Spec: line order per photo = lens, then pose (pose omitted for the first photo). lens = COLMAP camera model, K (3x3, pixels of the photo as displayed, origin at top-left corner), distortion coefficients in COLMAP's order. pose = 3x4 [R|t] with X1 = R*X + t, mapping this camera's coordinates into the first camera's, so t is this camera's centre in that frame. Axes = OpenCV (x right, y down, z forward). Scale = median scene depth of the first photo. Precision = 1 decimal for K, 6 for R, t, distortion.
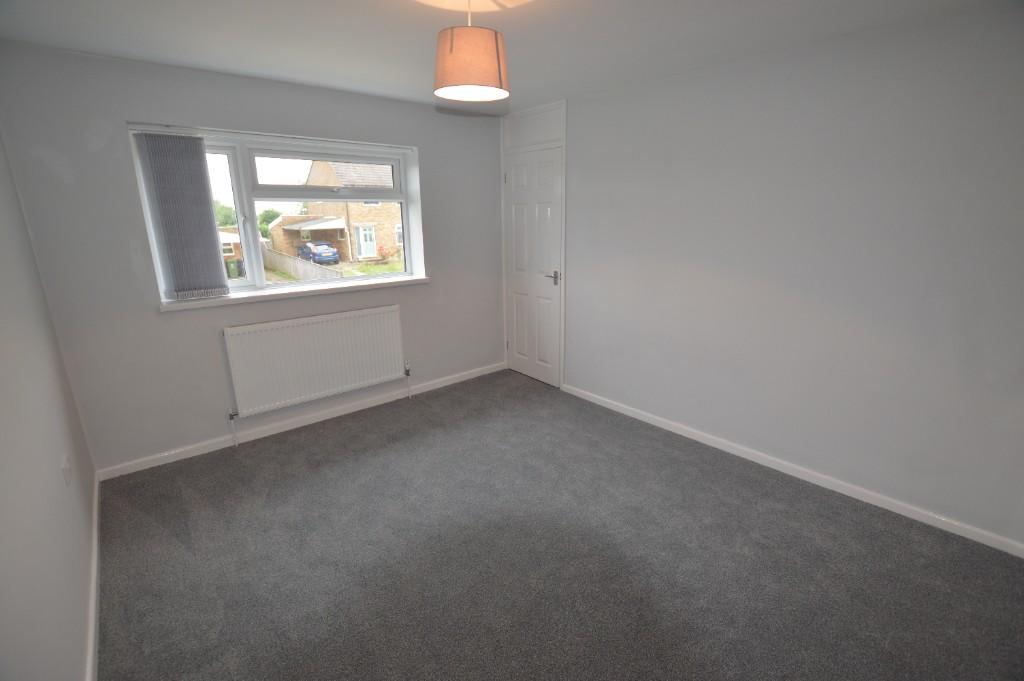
lens RADIAL K [[455.4, 0, 514.5], [0, 455.4, 343.7], [0, 0, 1]] dist [-0.005055, -0.000410]
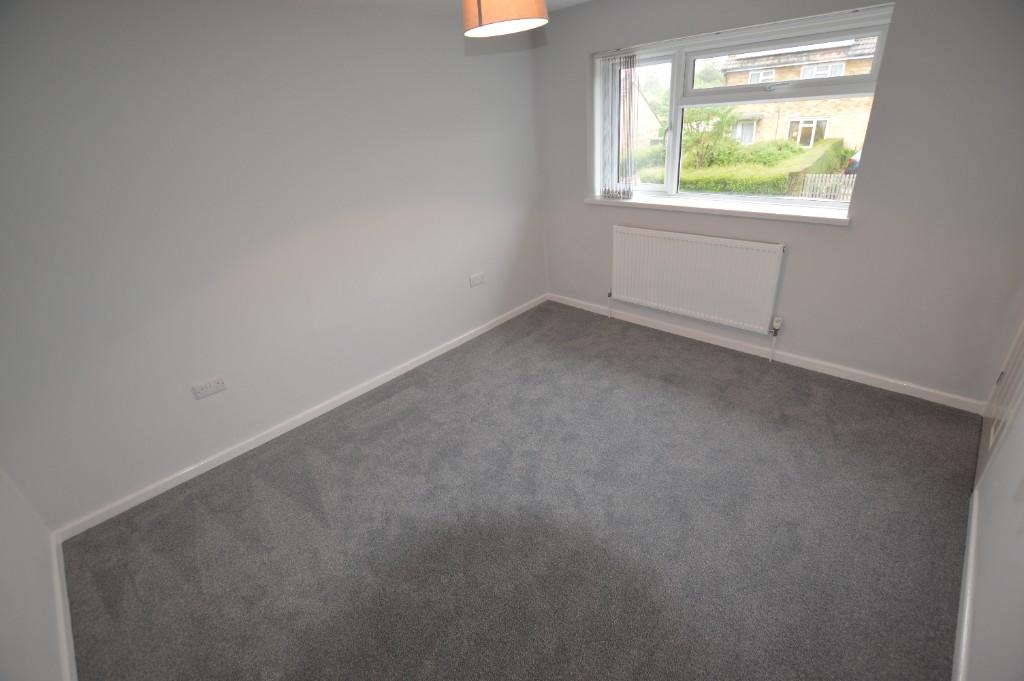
lens RADIAL K [[455.4, 0, 509.9], [0, 455.4, 340.3], [0, 0, 1]] dist [-0.005055, -0.000410]
pose [[0.109807, 0.450636, -0.885929, 0.512954], [-0.195953, 0.883640, 0.425185, -0.205445], [0.974446, 0.126912, 0.185333, 0.485382]]
